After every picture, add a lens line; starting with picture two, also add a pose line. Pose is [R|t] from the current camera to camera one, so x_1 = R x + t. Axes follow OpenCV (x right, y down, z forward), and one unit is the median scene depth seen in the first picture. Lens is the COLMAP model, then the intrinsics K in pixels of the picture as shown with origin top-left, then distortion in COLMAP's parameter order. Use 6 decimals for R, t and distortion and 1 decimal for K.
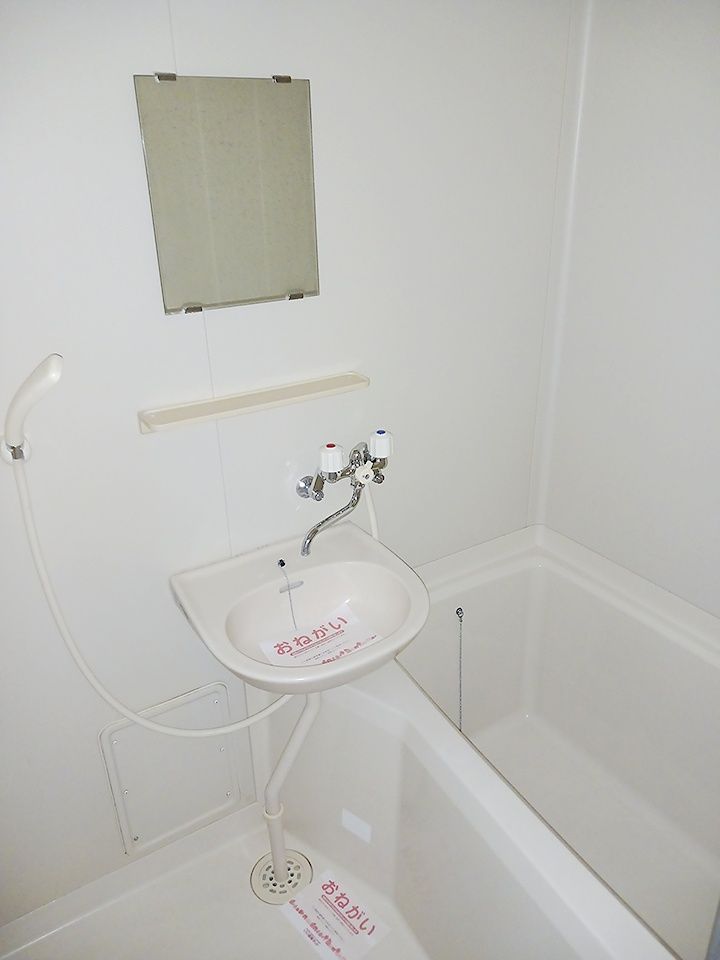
lens RADIAL K [[747.3, 0, 363.7], [0, 747.3, 478.4], [0, 0, 1]] dist [0.014801, -0.018620]
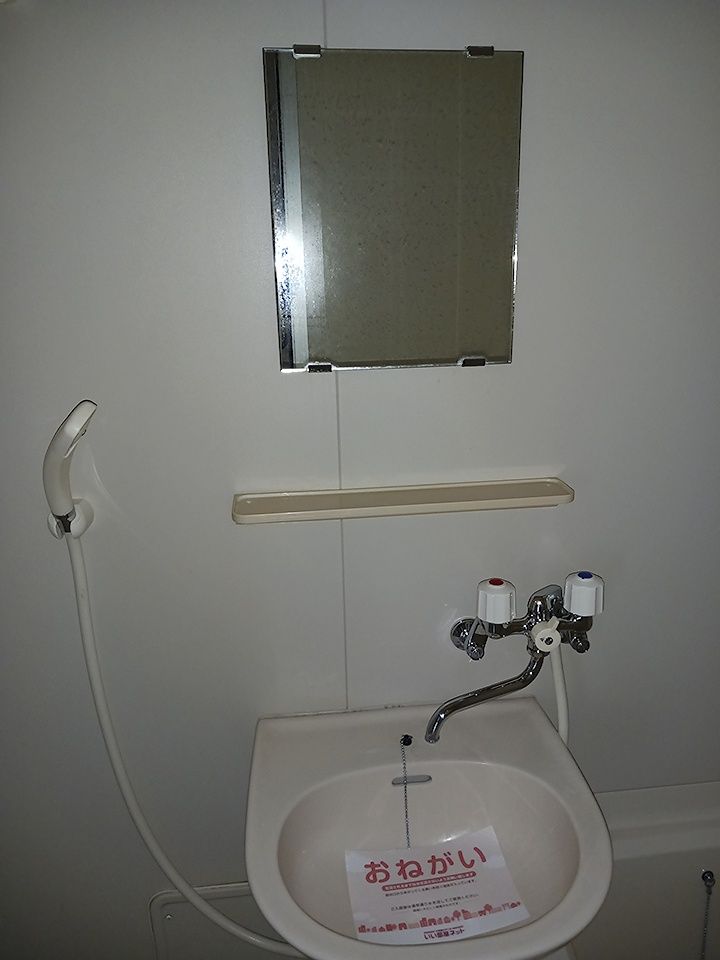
lens RADIAL K [[747.3, 0, 357.9], [0, 747.3, 484.7], [0, 0, 1]] dist [0.014801, -0.018620]
pose [[0.896229, 0.122002, -0.426485, 0.116070], [-0.174800, 0.980774, -0.086765, -0.049259], [0.407699, 0.152310, 0.900324, 0.332690]]
